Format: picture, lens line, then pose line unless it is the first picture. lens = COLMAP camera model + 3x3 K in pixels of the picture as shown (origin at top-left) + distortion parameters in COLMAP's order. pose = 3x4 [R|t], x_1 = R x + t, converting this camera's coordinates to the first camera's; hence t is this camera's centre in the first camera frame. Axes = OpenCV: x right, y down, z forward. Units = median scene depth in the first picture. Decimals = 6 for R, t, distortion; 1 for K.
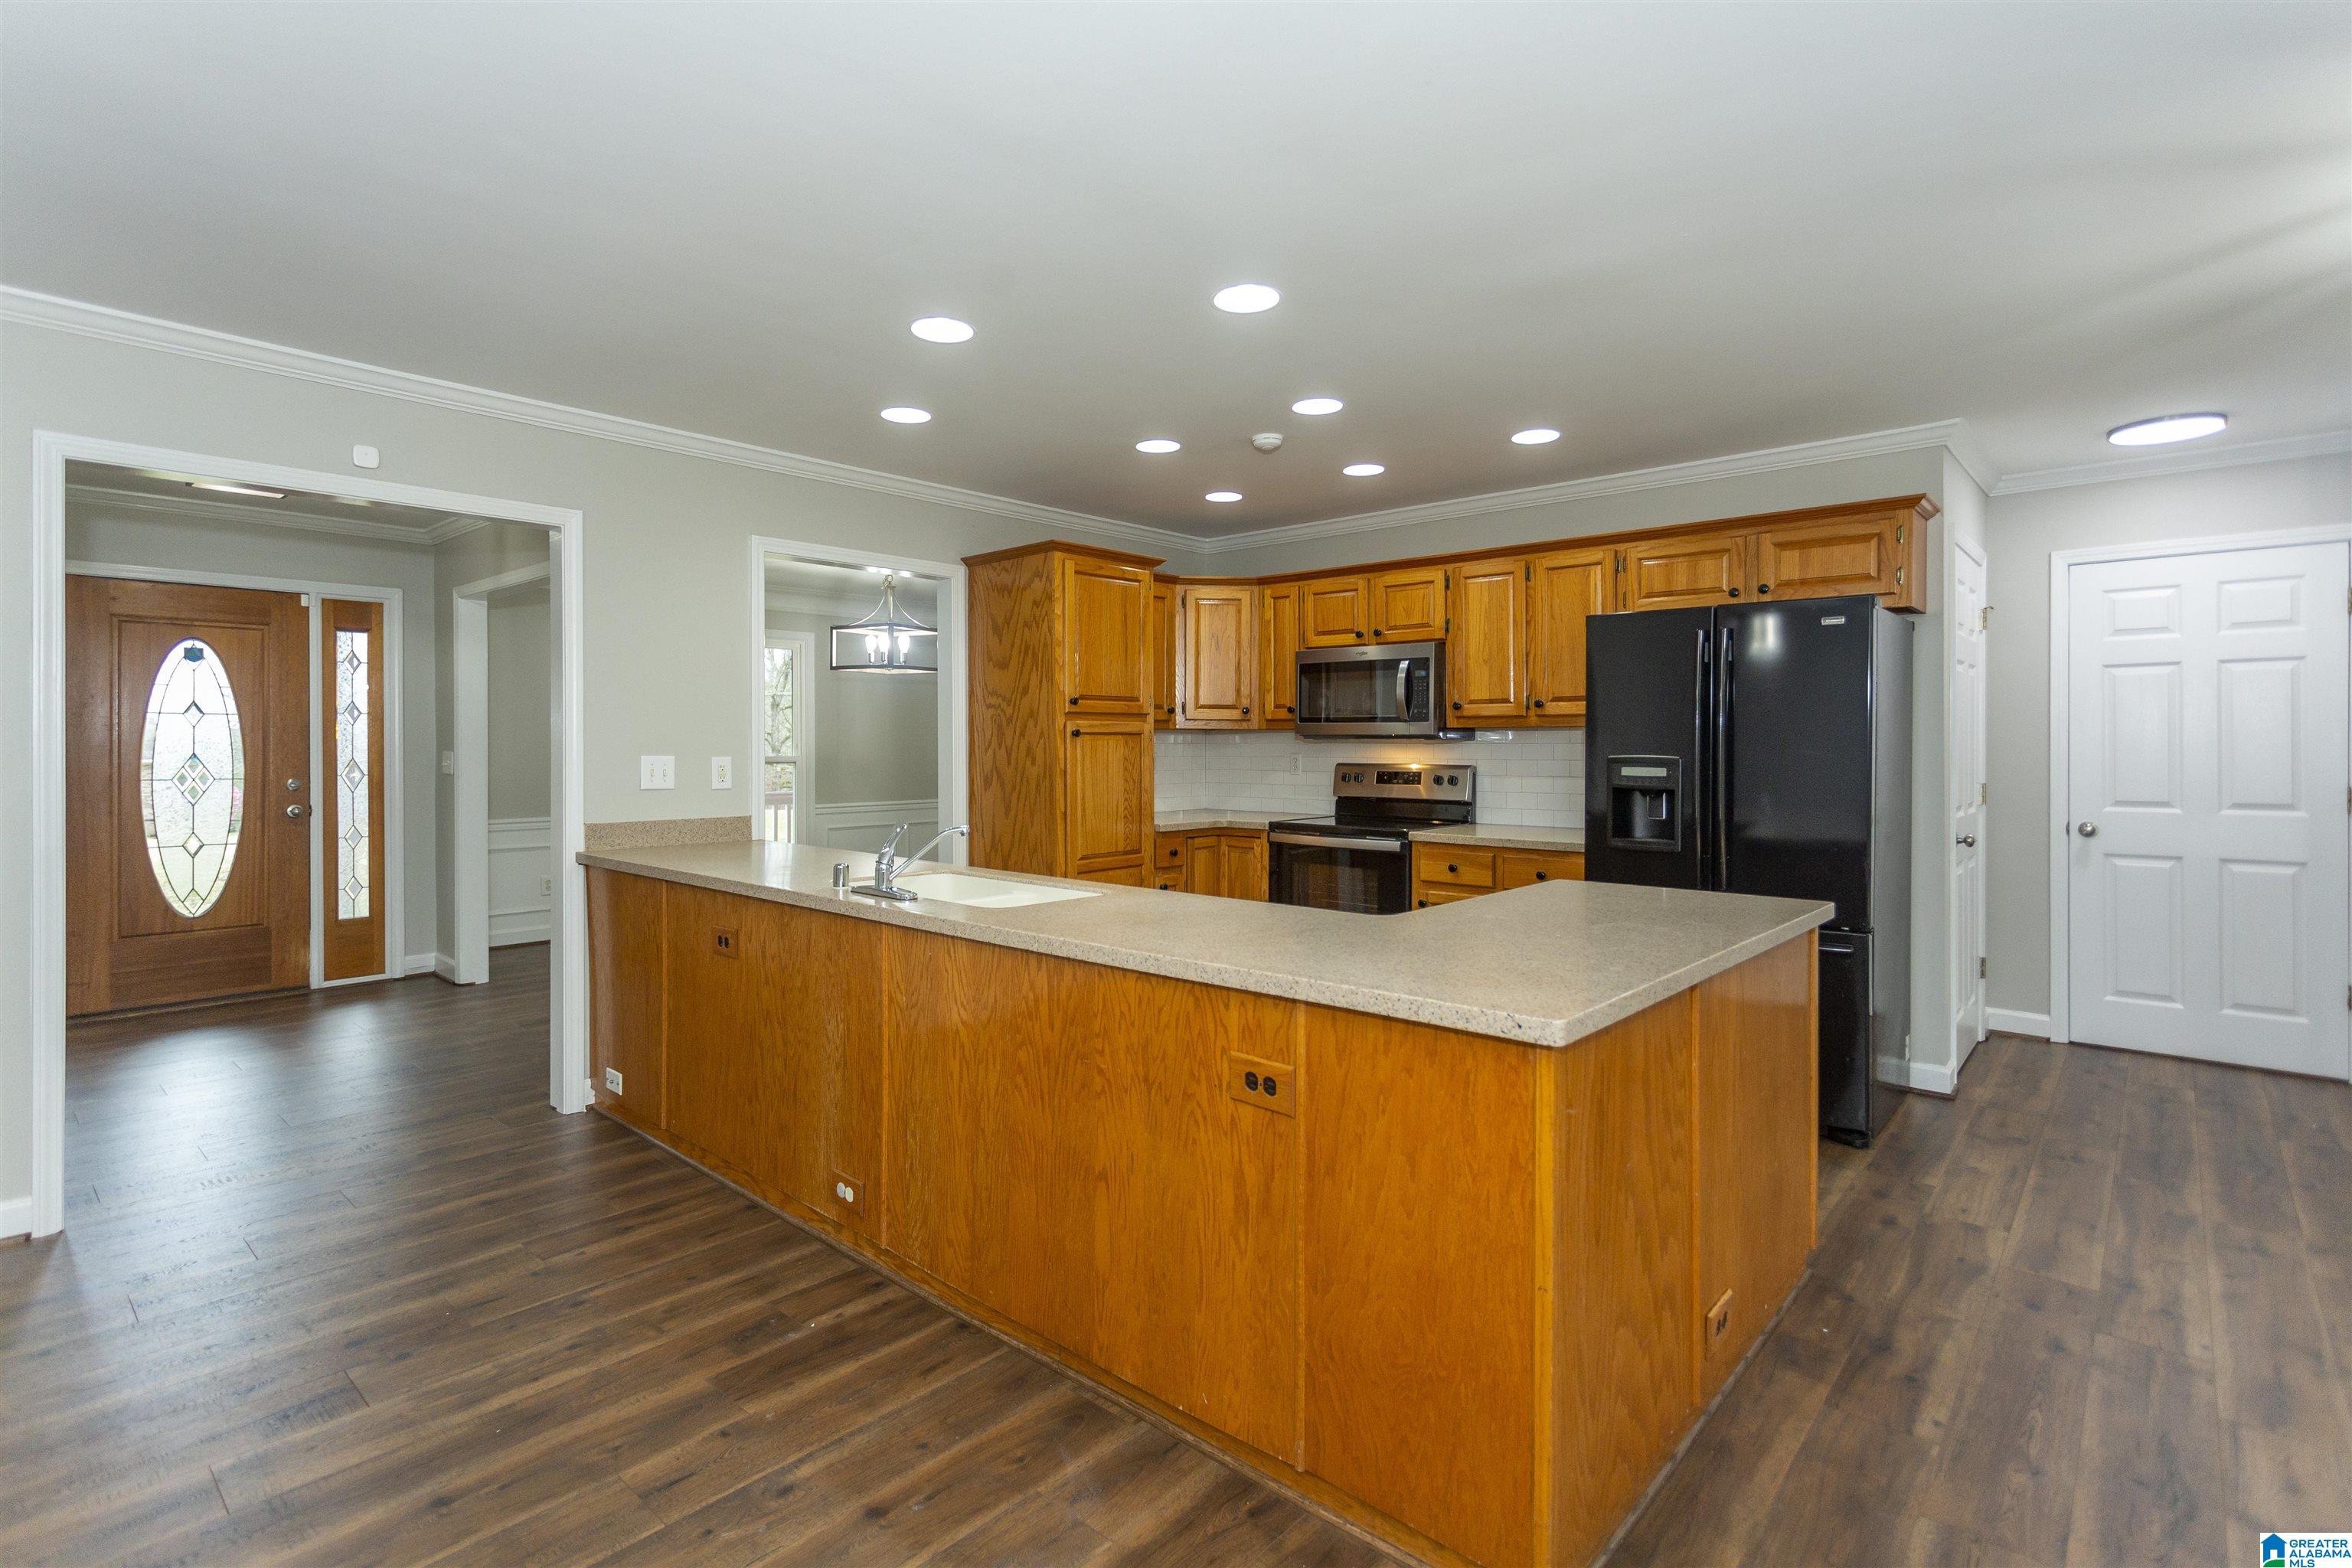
lens RADIAL K [[1106.2, 0, 1180.1], [0, 1106.2, 744.2], [0, 0, 1]] dist [0.020880, 0.000493]
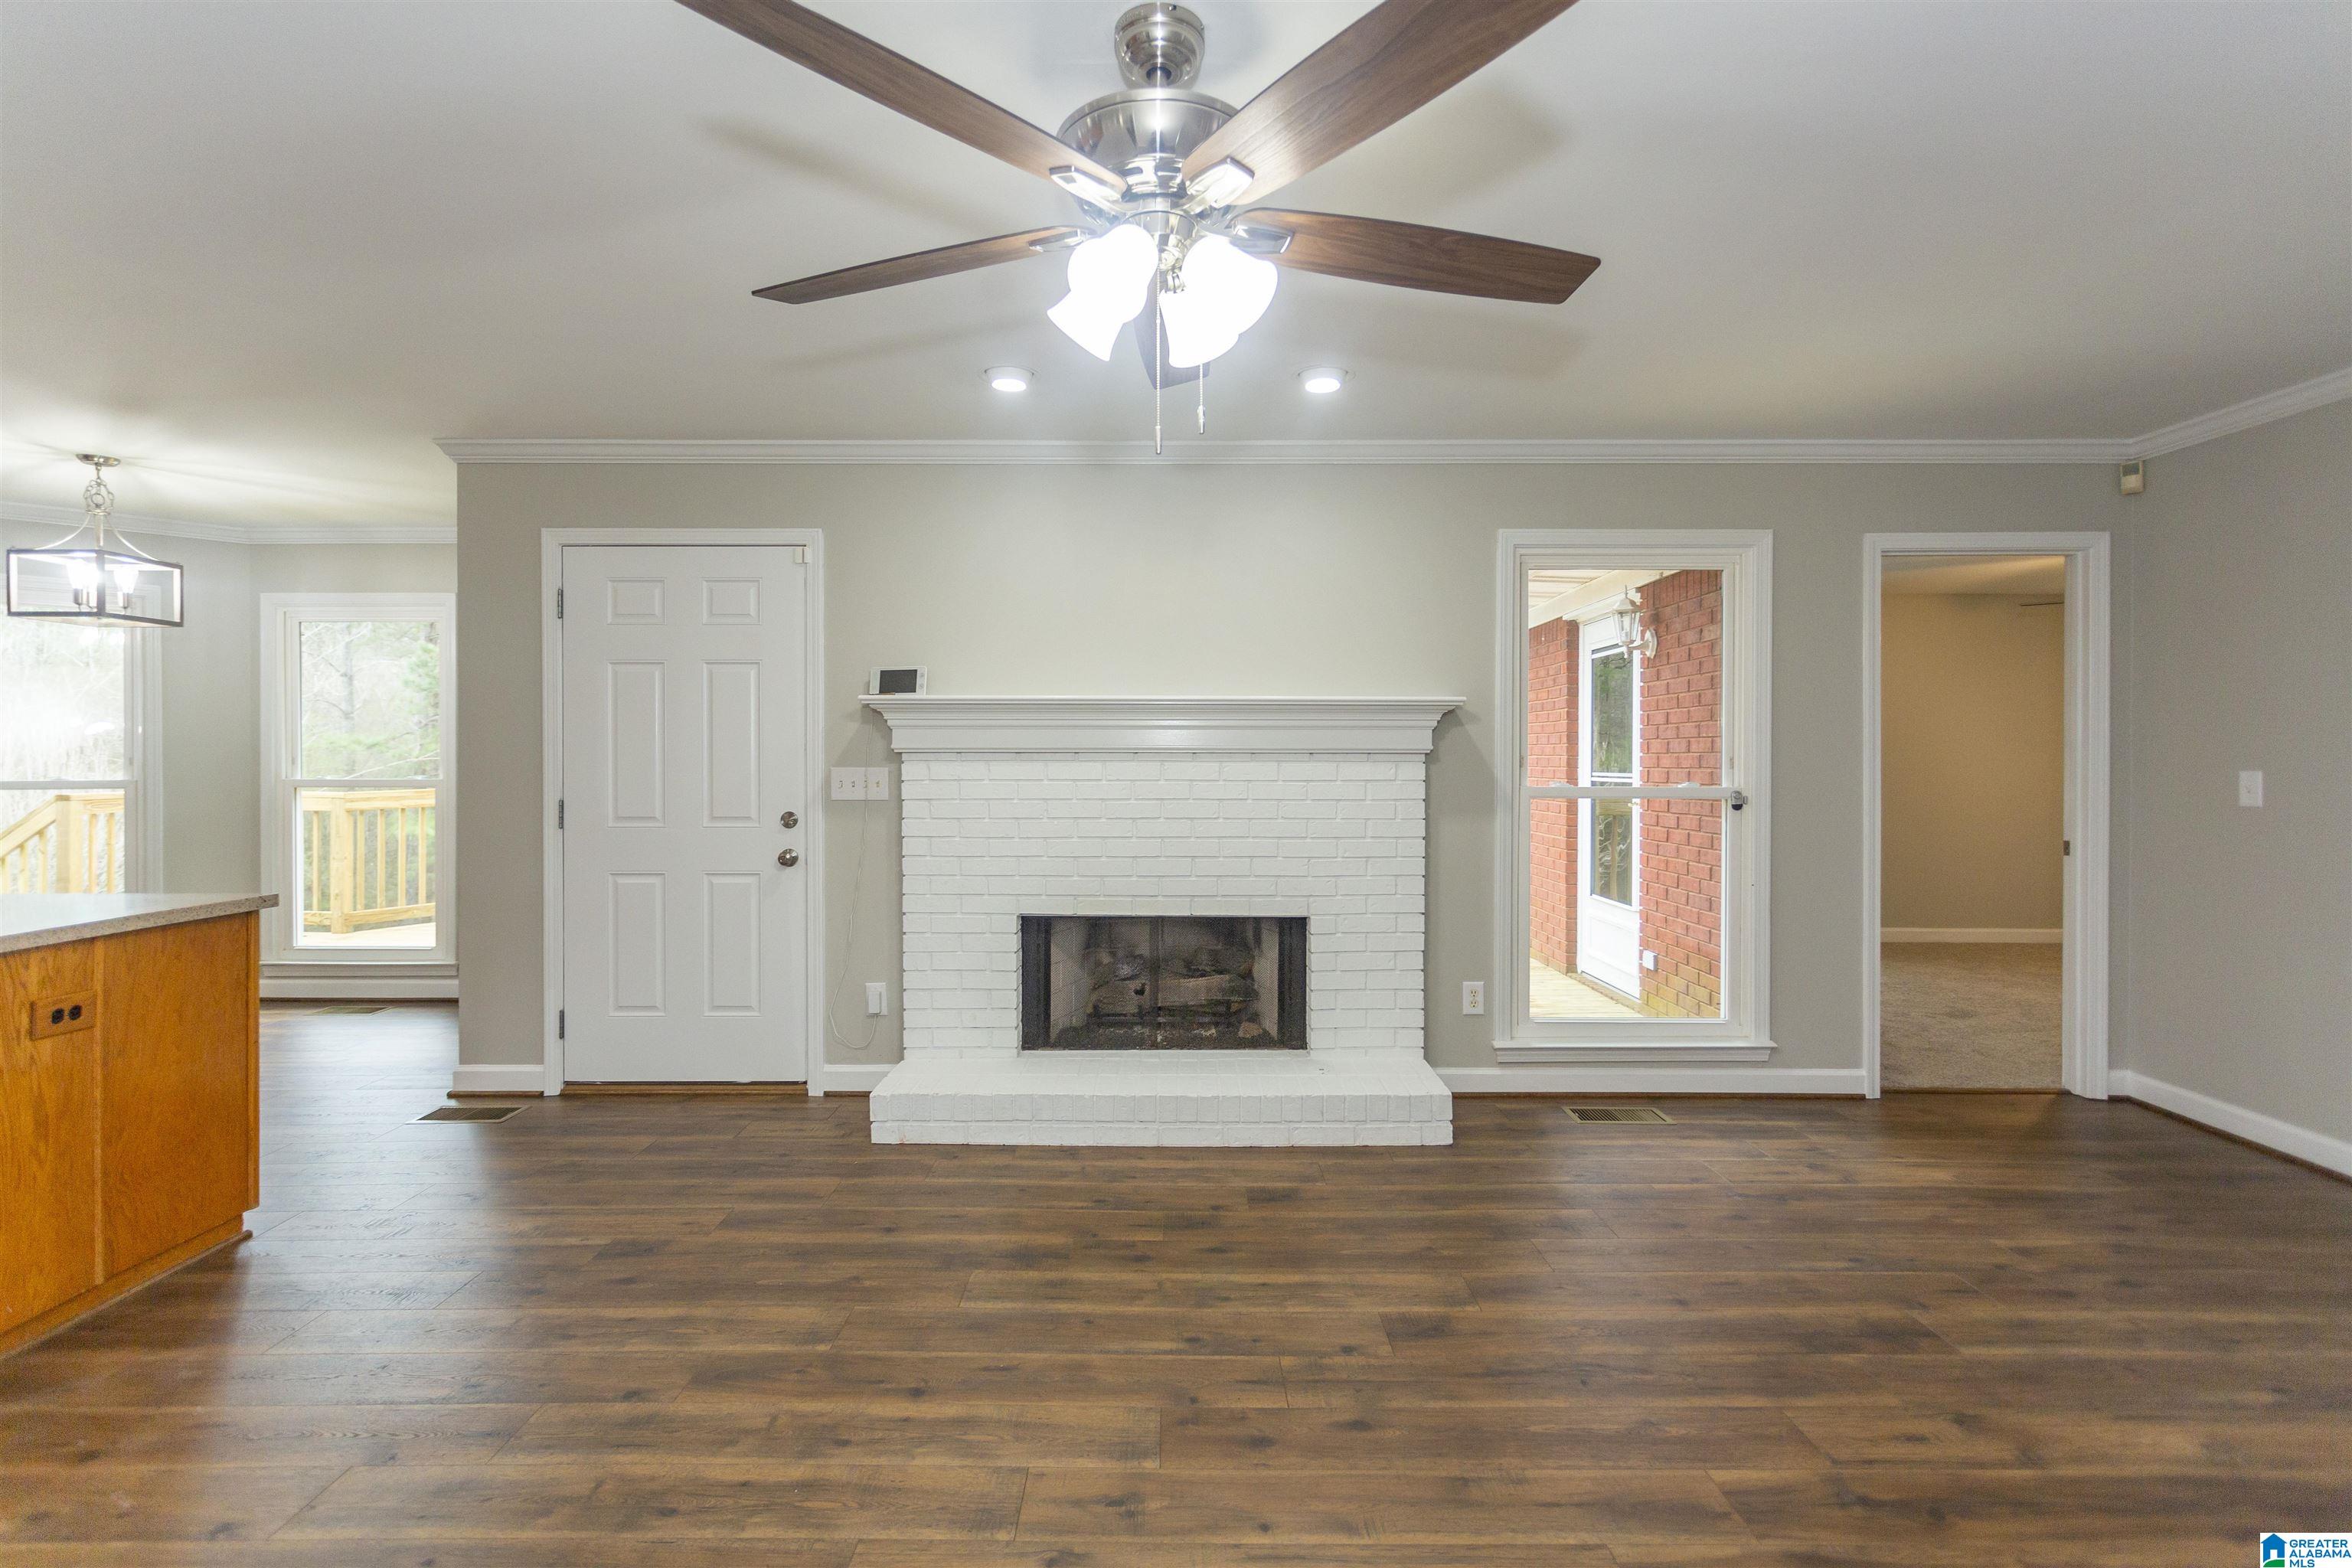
lens RADIAL K [[1125.2, 0, 1181.7], [0, 1125.2, 768.2], [0, 0, 1]] dist [0.002257, 0.001333]
pose [[-0.673583, -0.003562, 0.739103, -0.660317], [0.001781, 0.999978, 0.006442, 0.008818], [-0.739109, 0.005655, -0.673562, 0.354538]]
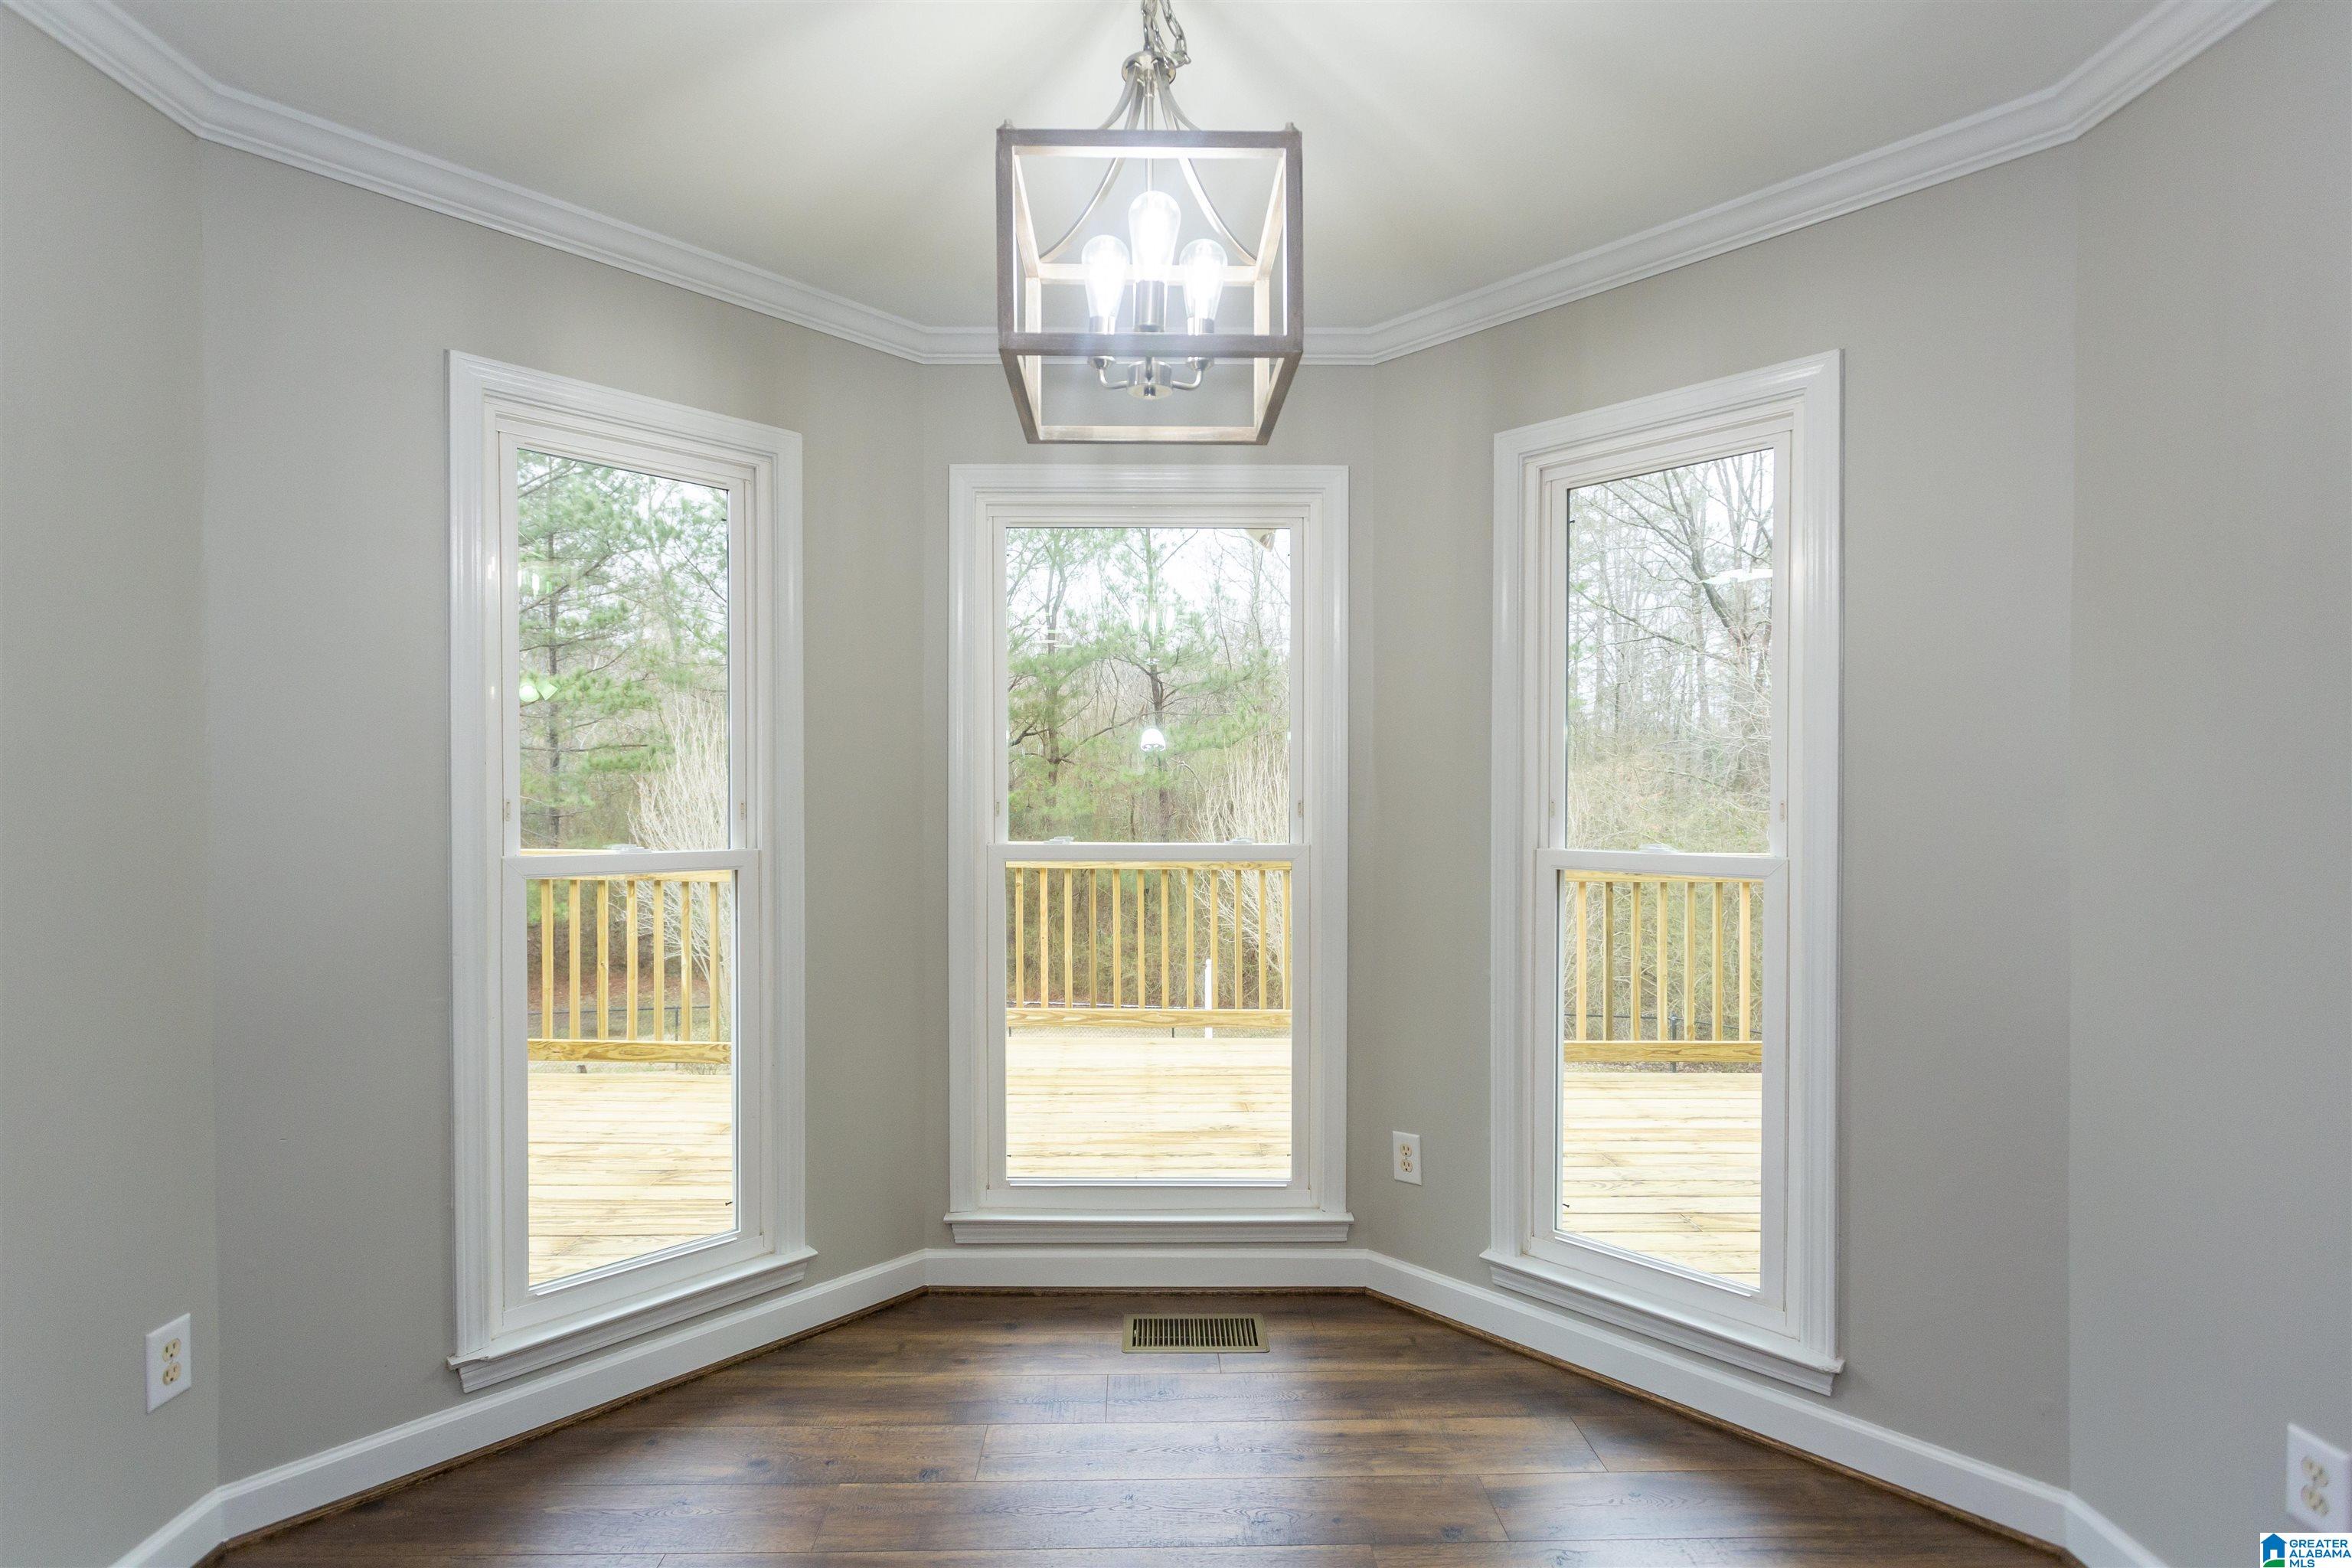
lens RADIAL K [[1169.7, 0, 1179.3], [0, 1169.7, 816.8], [0, 0, 1]] dist [0.001136, 0.000315]
pose [[-0.683093, -0.010743, 0.730253, 0.337439], [0.002006, 0.999860, 0.016586, 0.001764], [-0.730329, 0.012795, -0.682976, 0.591991]]
